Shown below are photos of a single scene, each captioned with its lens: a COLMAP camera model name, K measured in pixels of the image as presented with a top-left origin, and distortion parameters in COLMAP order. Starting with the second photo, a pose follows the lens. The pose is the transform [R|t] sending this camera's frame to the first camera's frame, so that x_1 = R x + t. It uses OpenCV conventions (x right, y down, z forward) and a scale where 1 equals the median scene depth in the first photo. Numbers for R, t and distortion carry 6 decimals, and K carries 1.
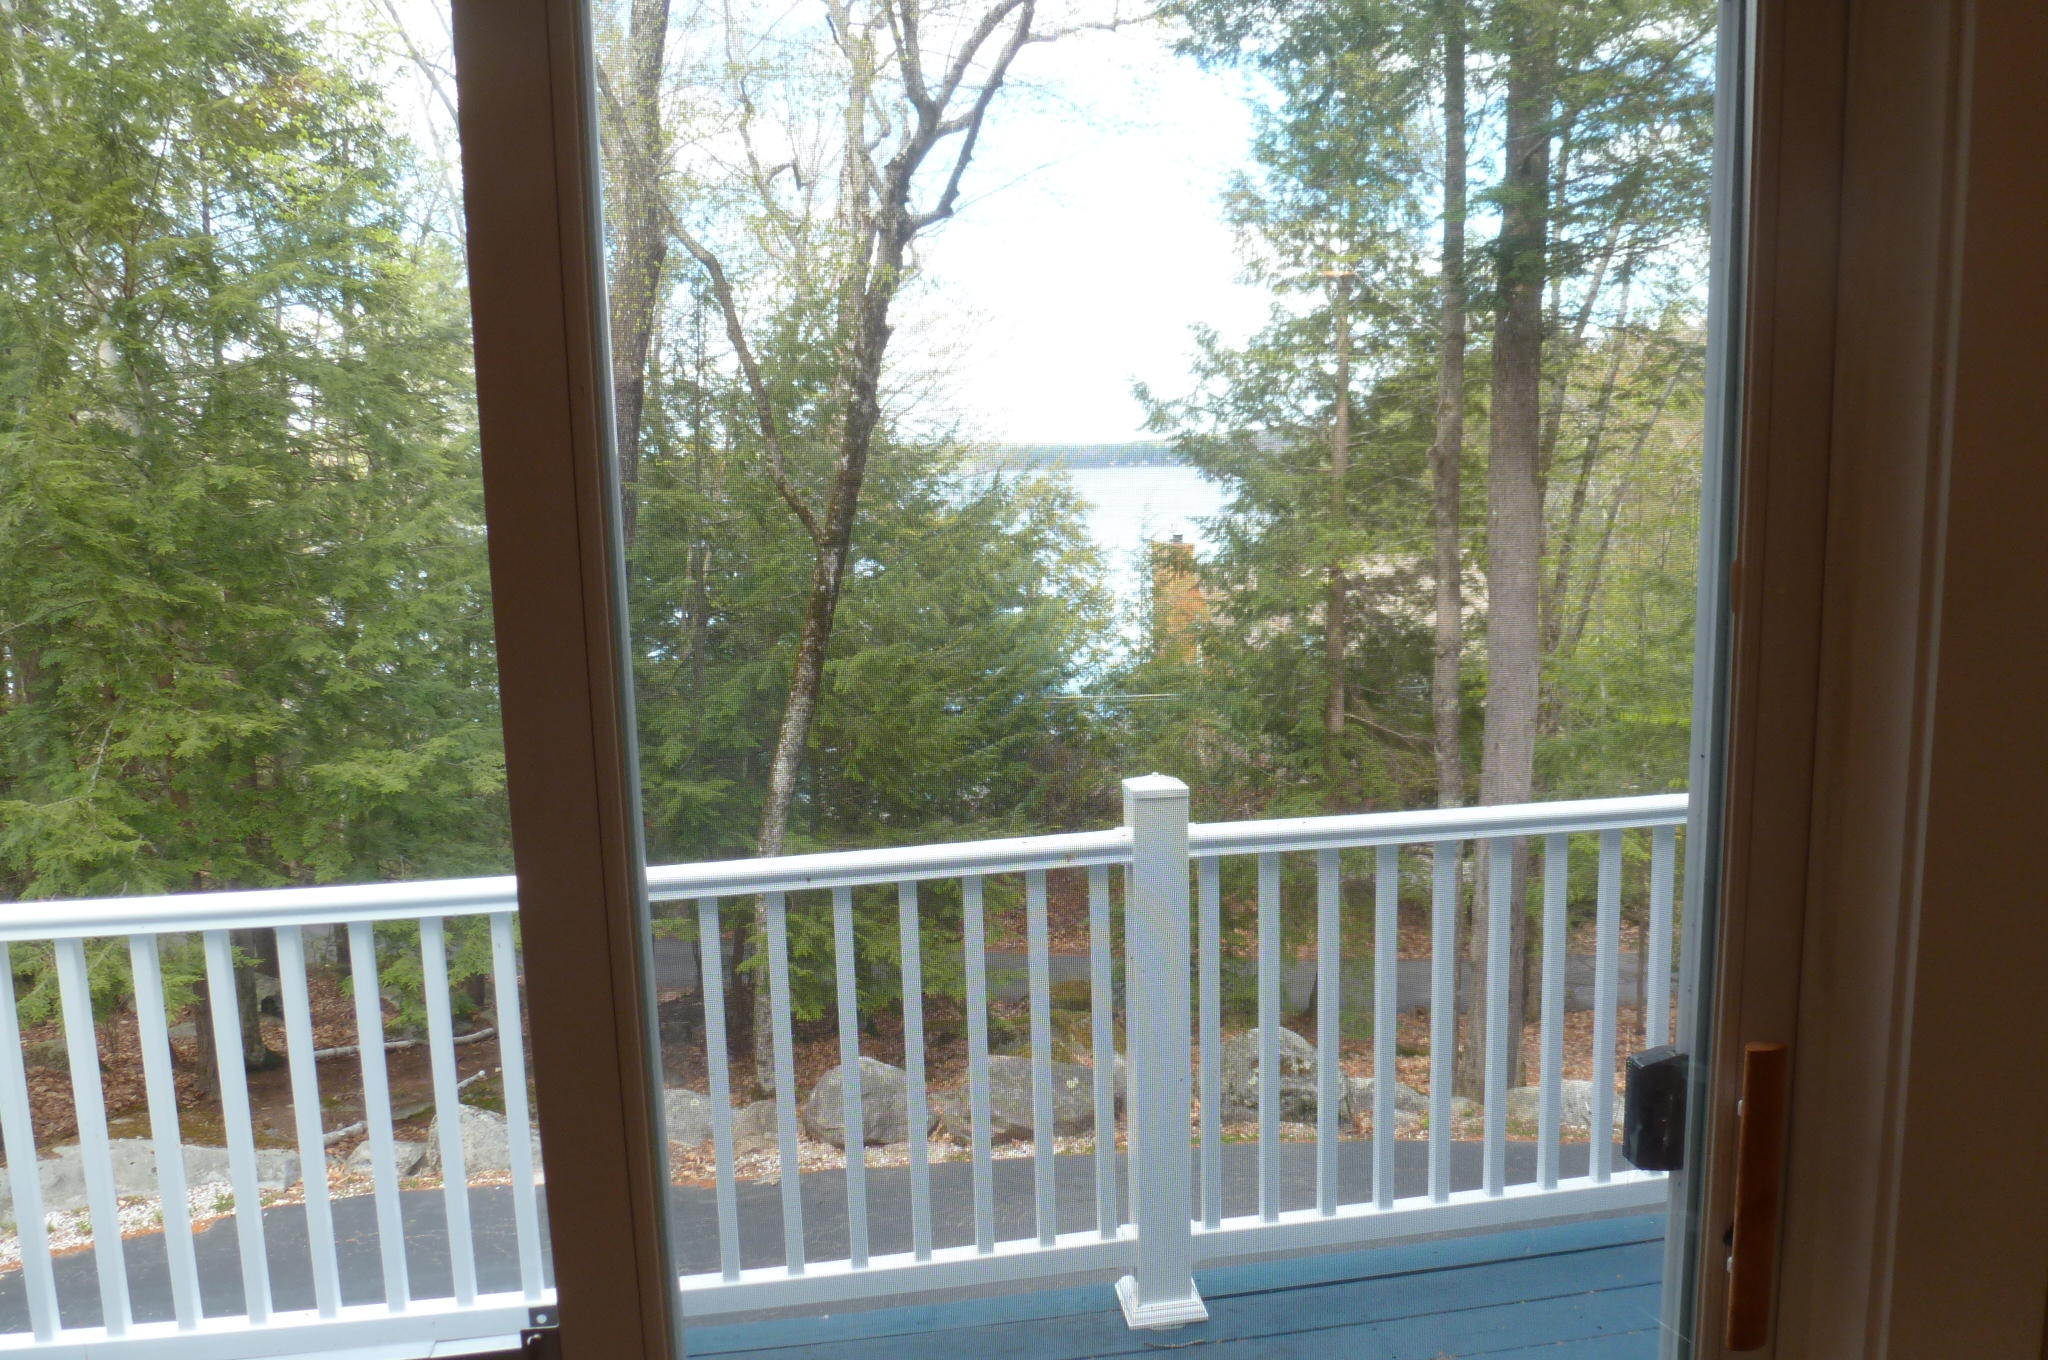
lens RADIAL K [[1449.7, 0, 1024.0], [0, 1449.7, 680.0], [0, 0, 1]] dist [-0.062646, -0.000794]
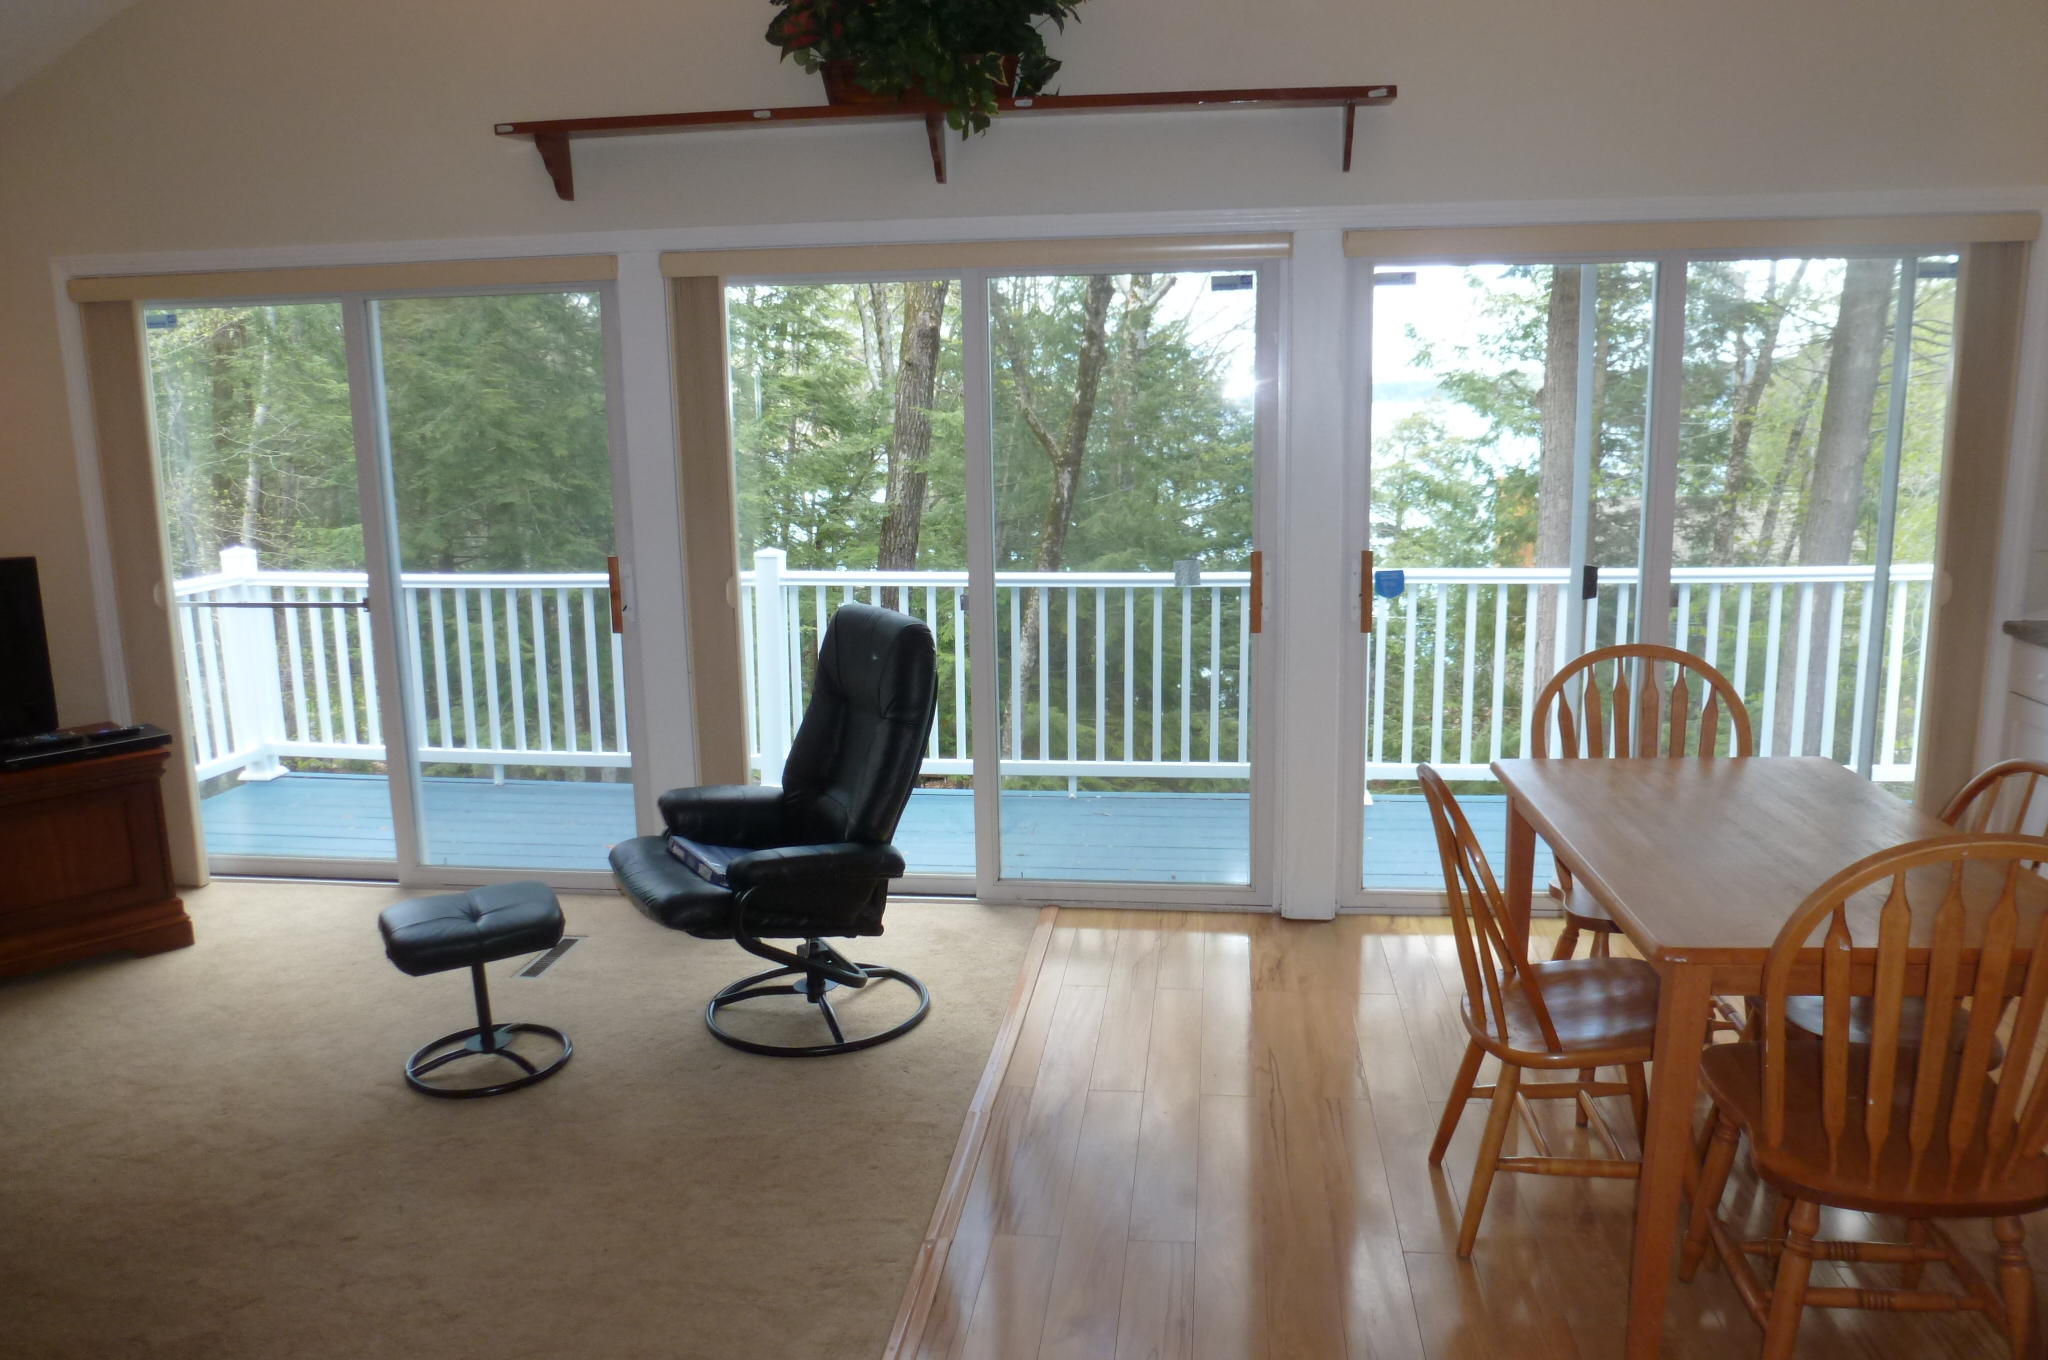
lens RADIAL K [[1485.0, 0, 1032.2], [0, 1485.0, 674.0], [0, 0, 1]] dist [-0.051155, 0.062674]
pose [[0.958070, 0.064281, -0.279231, 0.259165], [-0.052046, 0.997341, 0.051018, 0.026052], [0.281768, -0.034346, 0.958868, -0.273702]]
